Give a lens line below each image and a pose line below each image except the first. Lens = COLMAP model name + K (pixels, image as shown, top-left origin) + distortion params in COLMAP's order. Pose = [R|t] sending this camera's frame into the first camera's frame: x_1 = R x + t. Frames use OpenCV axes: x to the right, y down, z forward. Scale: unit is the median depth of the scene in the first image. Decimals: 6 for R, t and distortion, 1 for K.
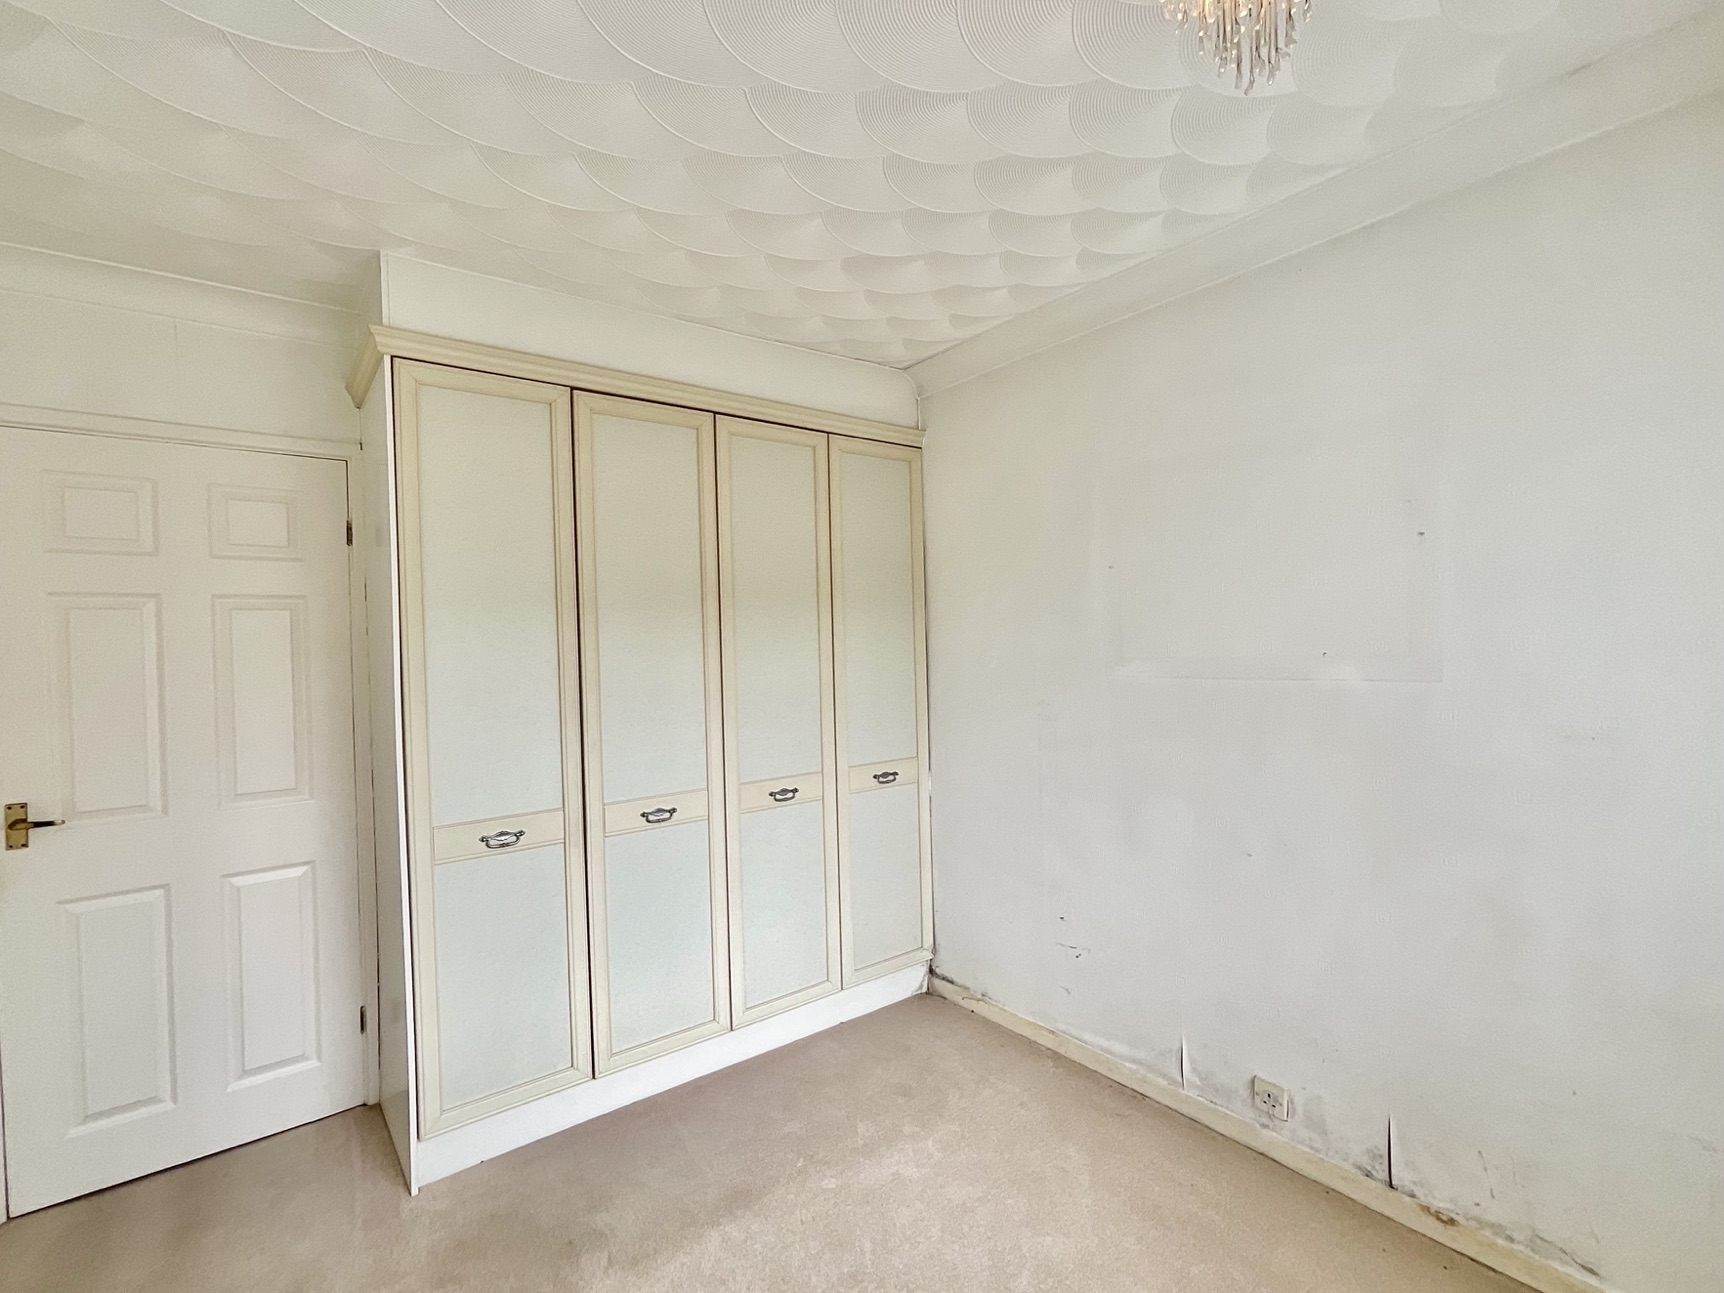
lens RADIAL K [[700.7, 0, 873.9], [0, 700.7, 634.1], [0, 0, 1]] dist [0.003482, -0.004073]
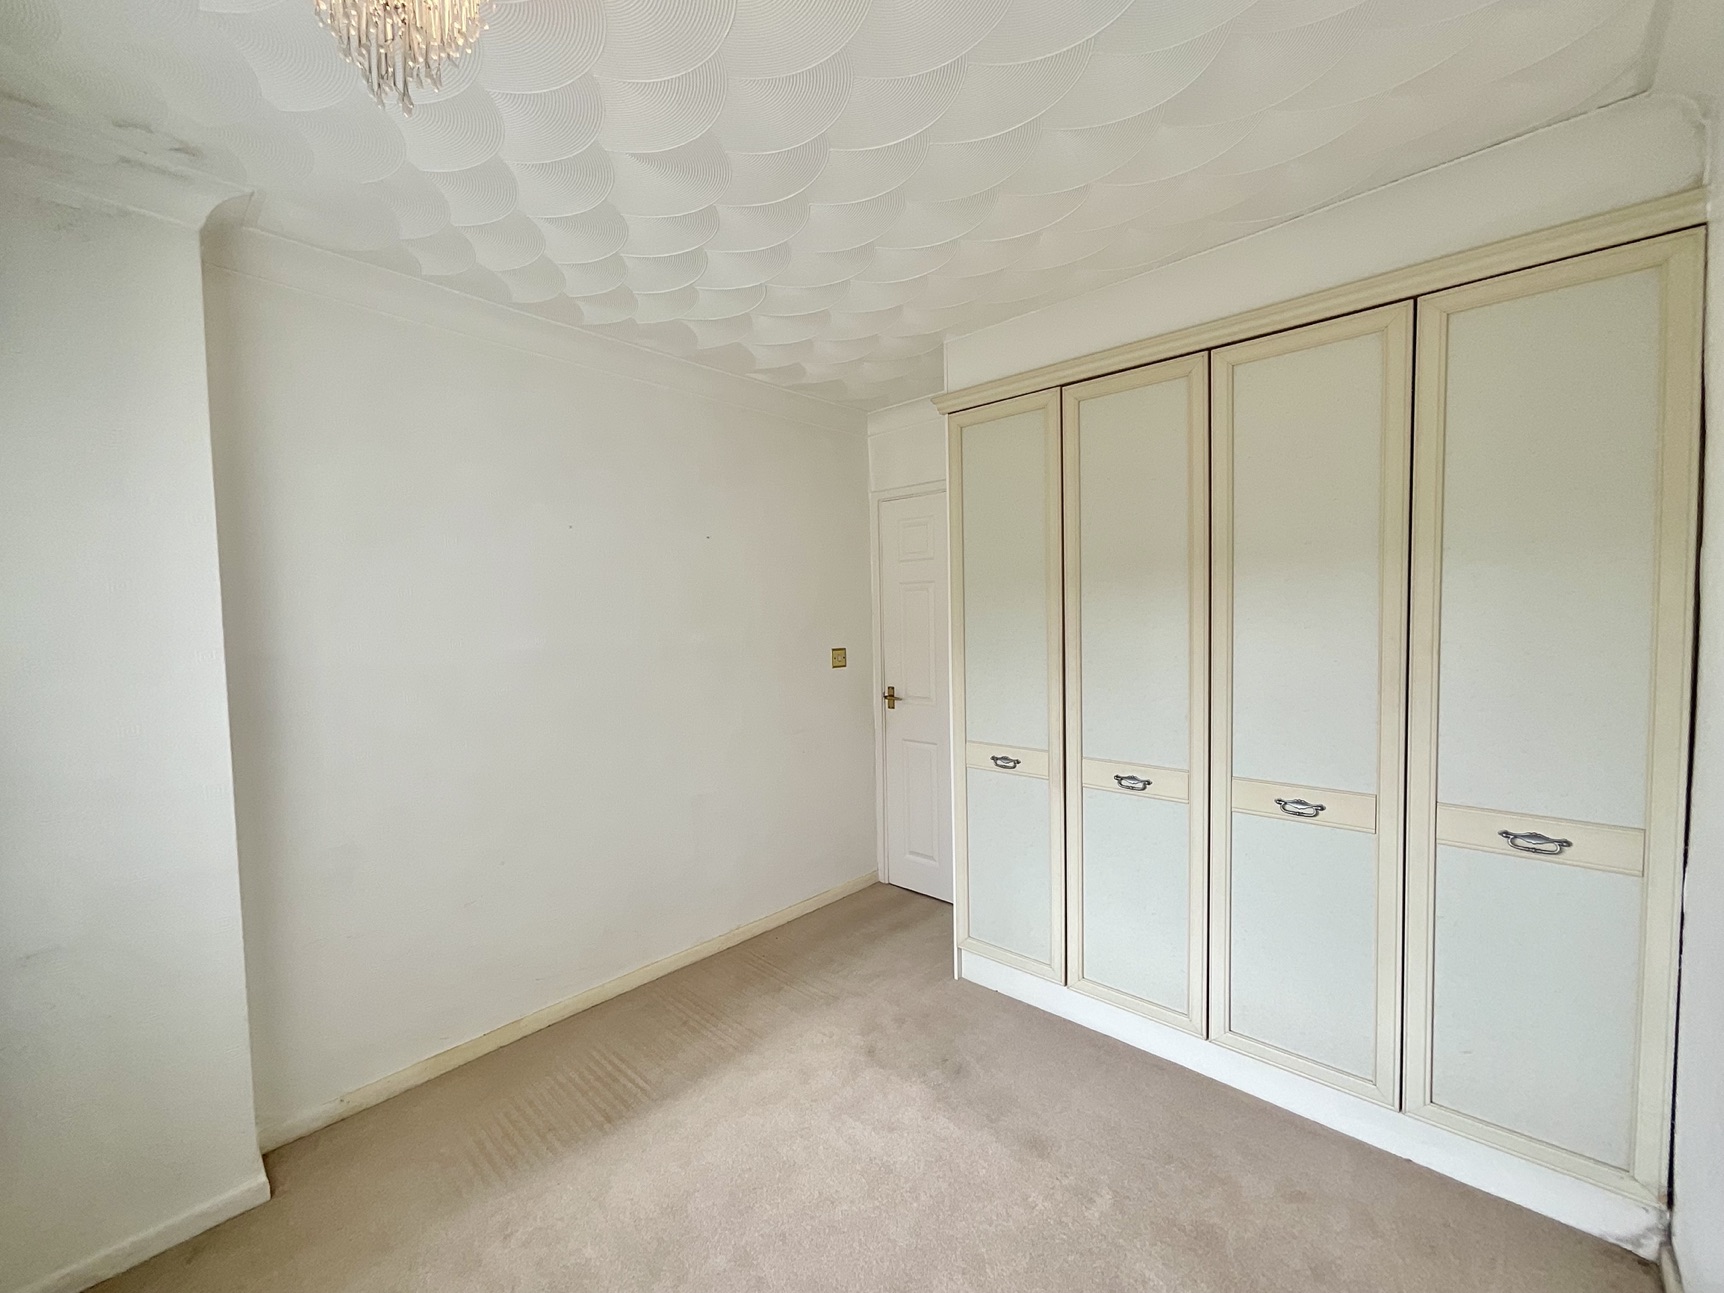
lens RADIAL K [[700.7, 0, 867.0], [0, 700.7, 647.0], [0, 0, 1]] dist [0.003482, -0.004073]
pose [[0.190980, 0.065493, -0.979407, 0.599115], [0.011413, 0.997556, 0.068932, -0.011555], [0.981528, -0.024343, 0.189766, 0.430777]]
